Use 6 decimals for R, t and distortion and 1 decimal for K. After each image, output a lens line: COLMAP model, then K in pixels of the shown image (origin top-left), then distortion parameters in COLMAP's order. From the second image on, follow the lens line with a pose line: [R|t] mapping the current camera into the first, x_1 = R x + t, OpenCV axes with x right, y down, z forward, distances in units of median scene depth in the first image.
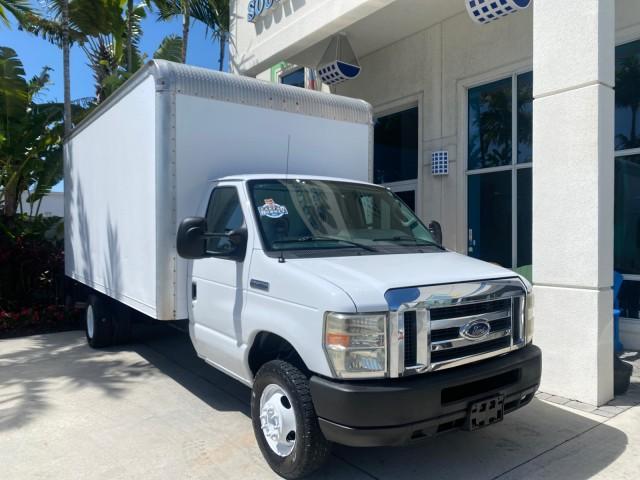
lens RADIAL K [[490.1, 0, 318.0], [0, 490.1, 235.1], [0, 0, 1]] dist [0.052508, -0.075092]
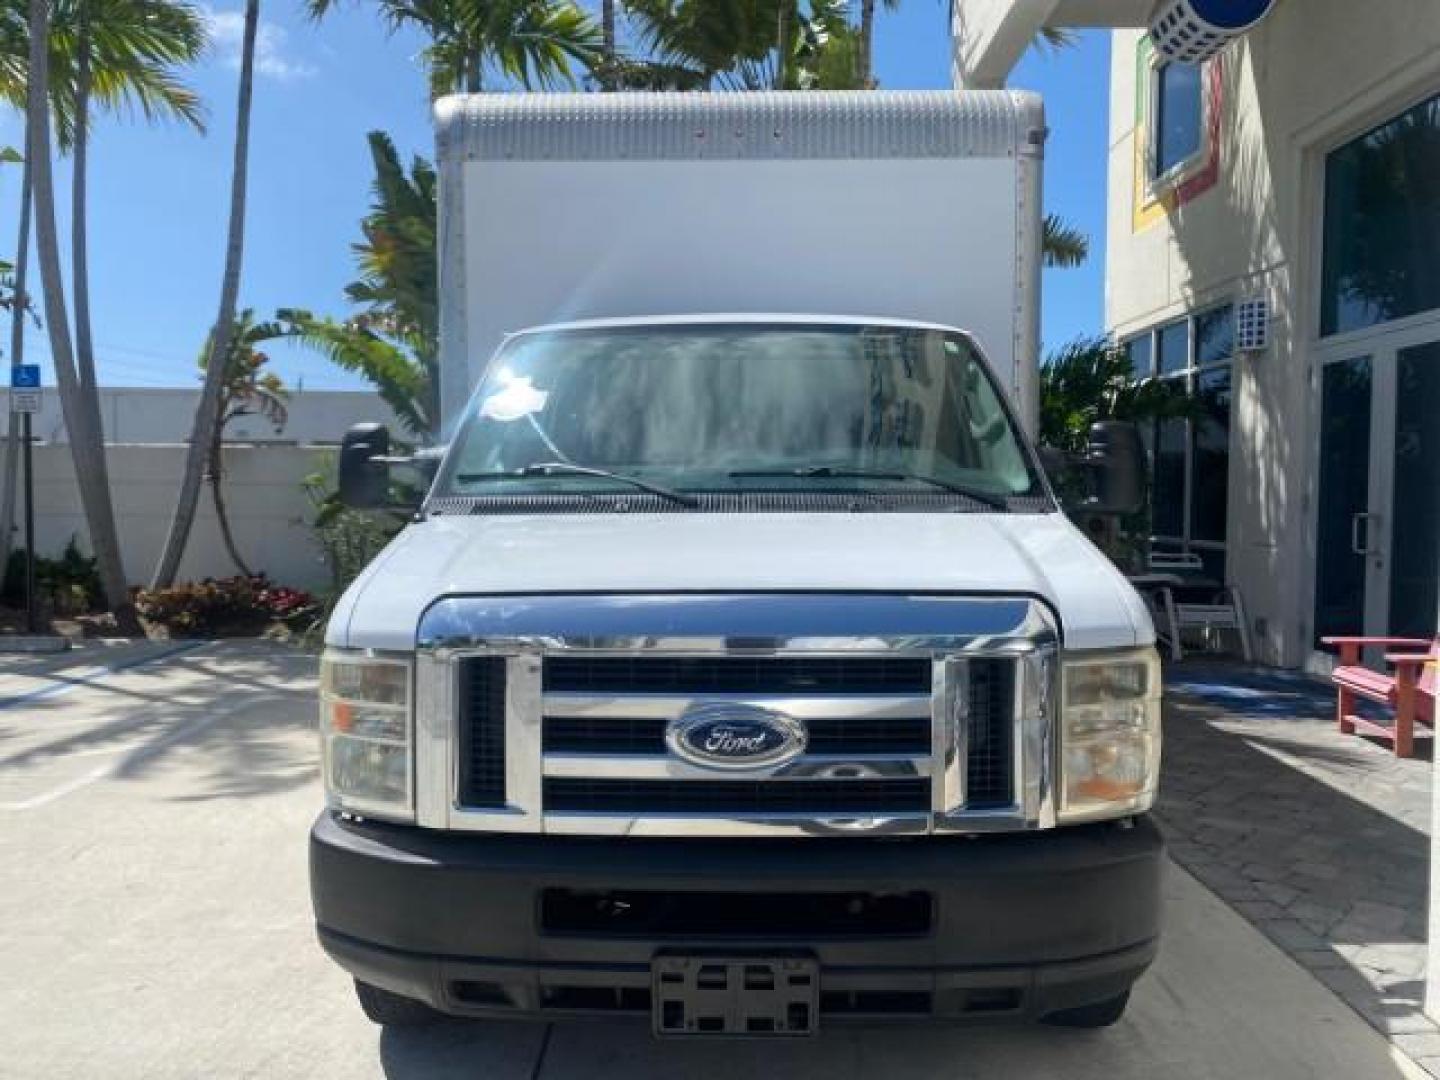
lens RADIAL K [[1105.3, 0, 718.9], [0, 1105.3, 537.4], [0, 0, 1]] dist [0.000779, 0.000126]
pose [[0.803043, 0.031690, -0.595078, 0.260684], [-0.006912, 0.999013, 0.043873, 0.009384], [0.595881, -0.031119, 0.802469, 0.146087]]
